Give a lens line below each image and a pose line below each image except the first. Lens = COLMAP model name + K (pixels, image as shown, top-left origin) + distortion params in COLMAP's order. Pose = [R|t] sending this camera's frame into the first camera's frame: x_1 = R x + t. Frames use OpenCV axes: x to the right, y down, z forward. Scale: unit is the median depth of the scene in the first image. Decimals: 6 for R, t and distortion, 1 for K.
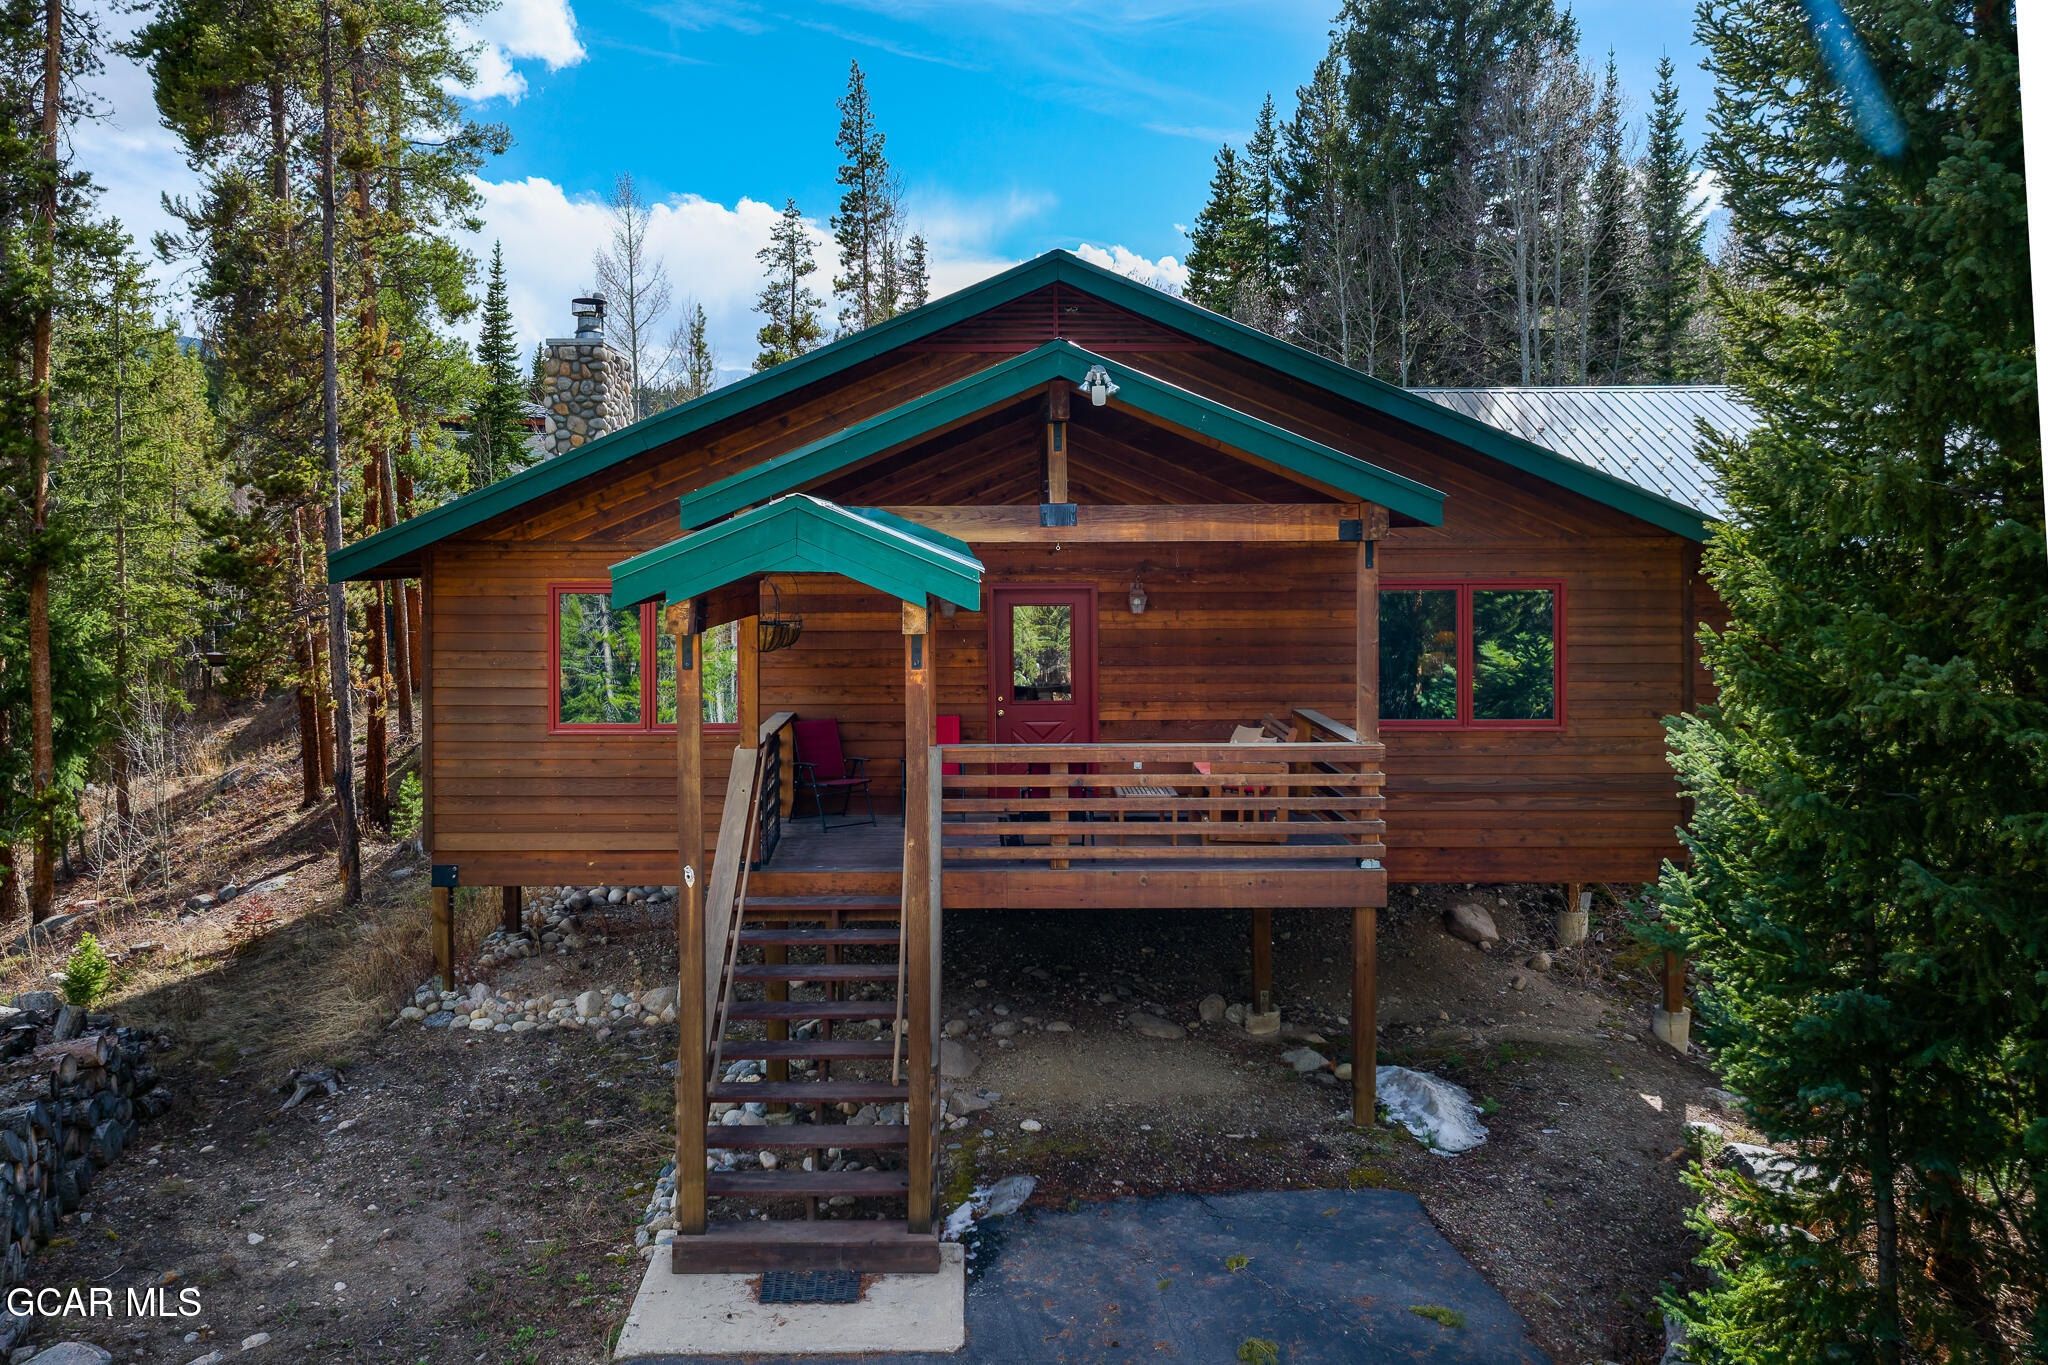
lens RADIAL K [[1455.9, 0, 990.8], [0, 1455.9, 528.2], [0, 0, 1]] dist [-0.009875, 0.001752]
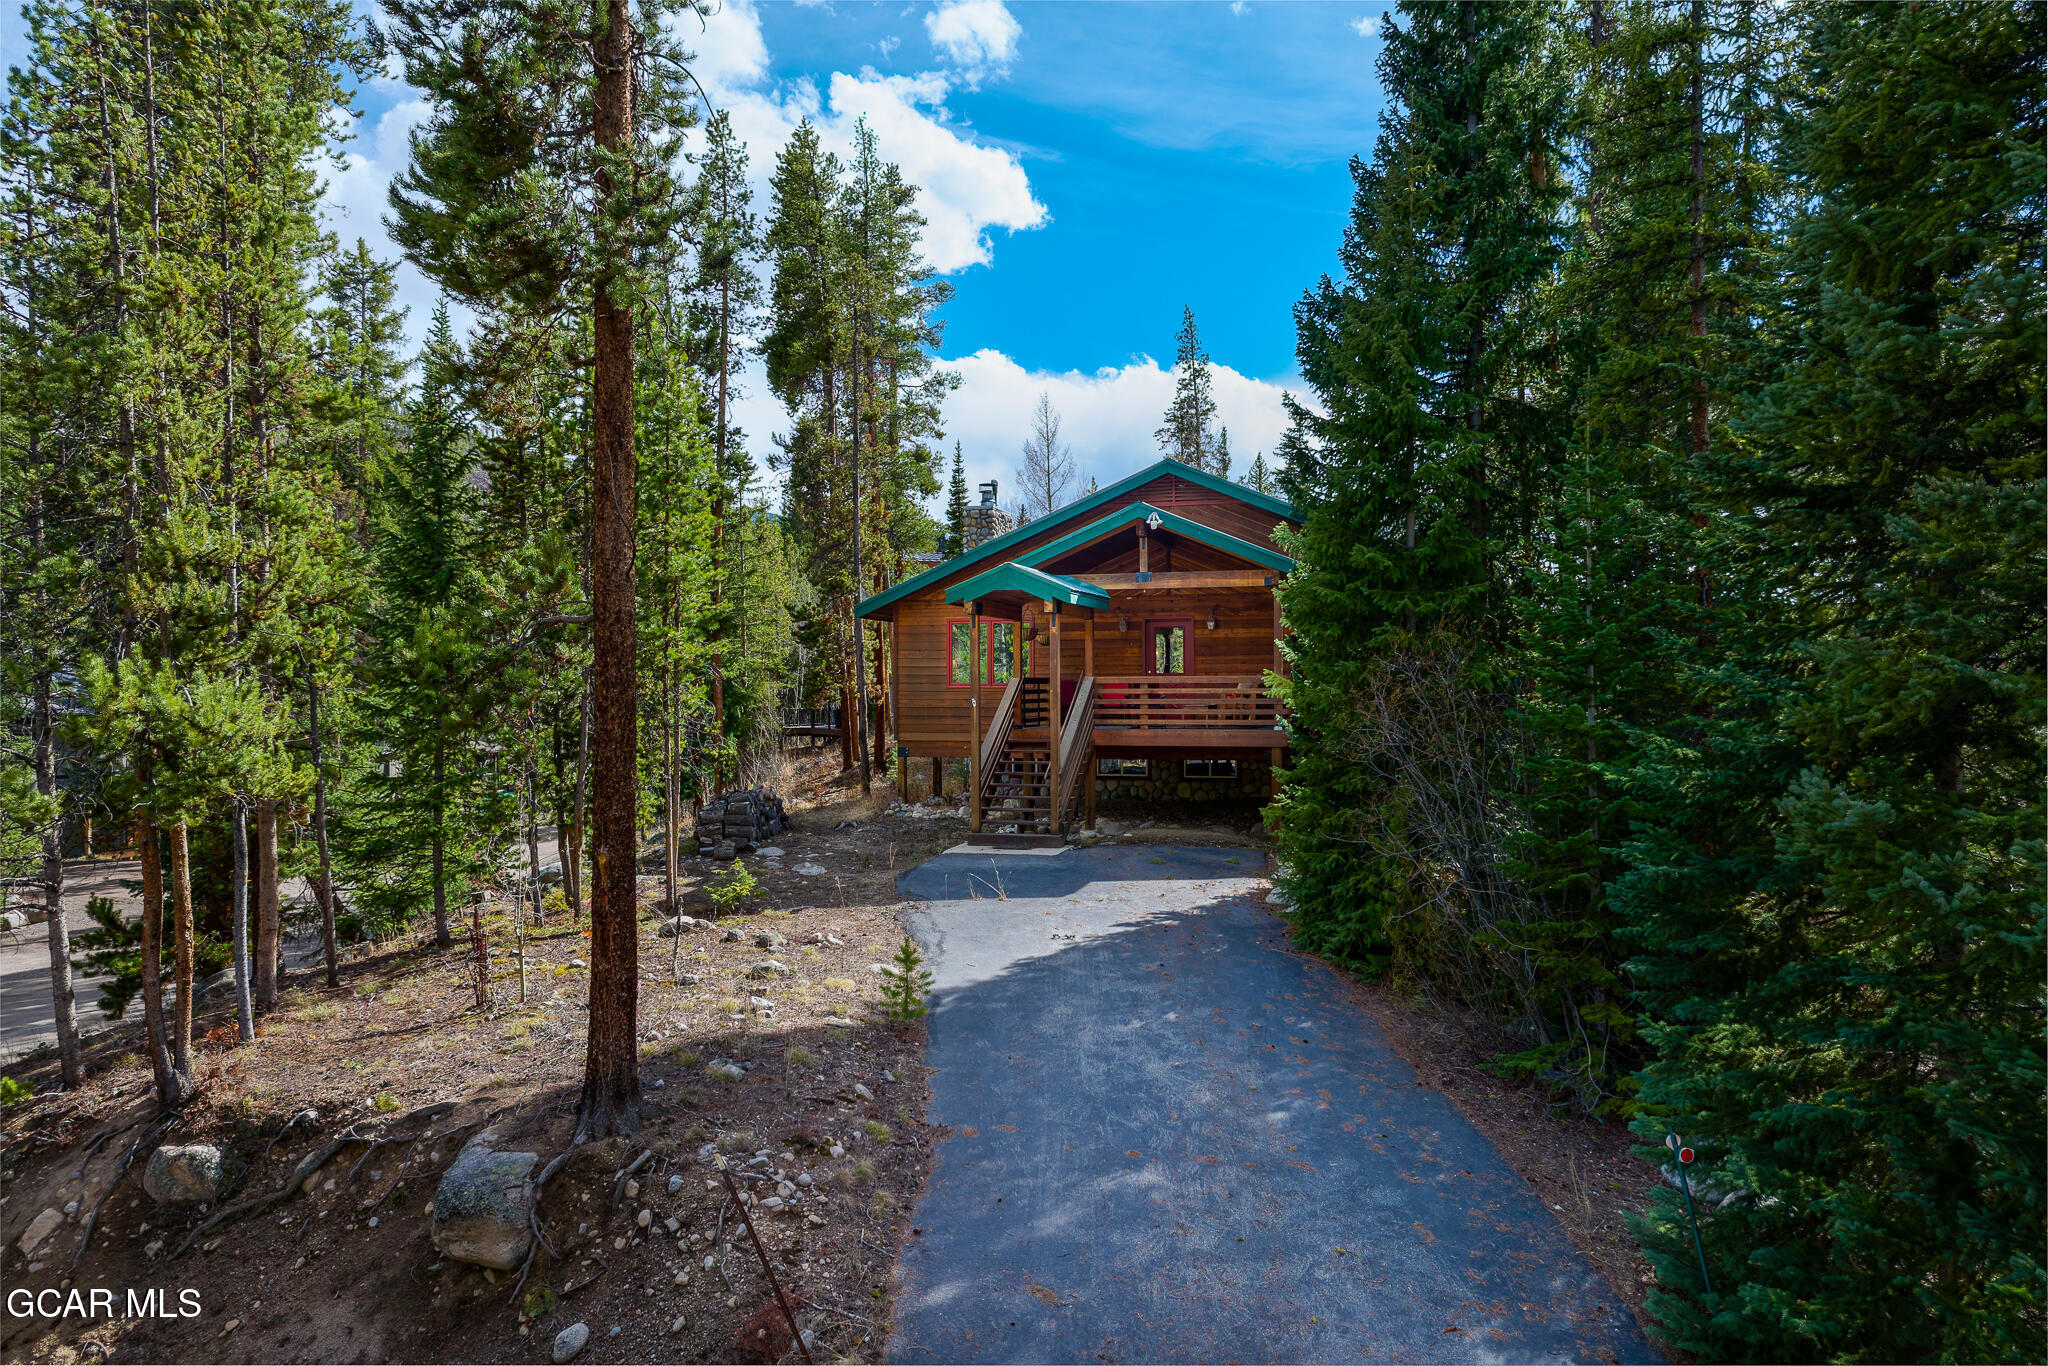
lens RADIAL K [[1429.9, 0, 1025.8], [0, 1429.9, 683.0], [0, 0, 1]] dist [-0.002228, 0.002563]
pose [[0.952309, 0.002395, -0.305125, 0.308648], [-0.001353, 0.999993, 0.003625, 0.083400], [0.305131, -0.003039, 0.952306, -0.673790]]
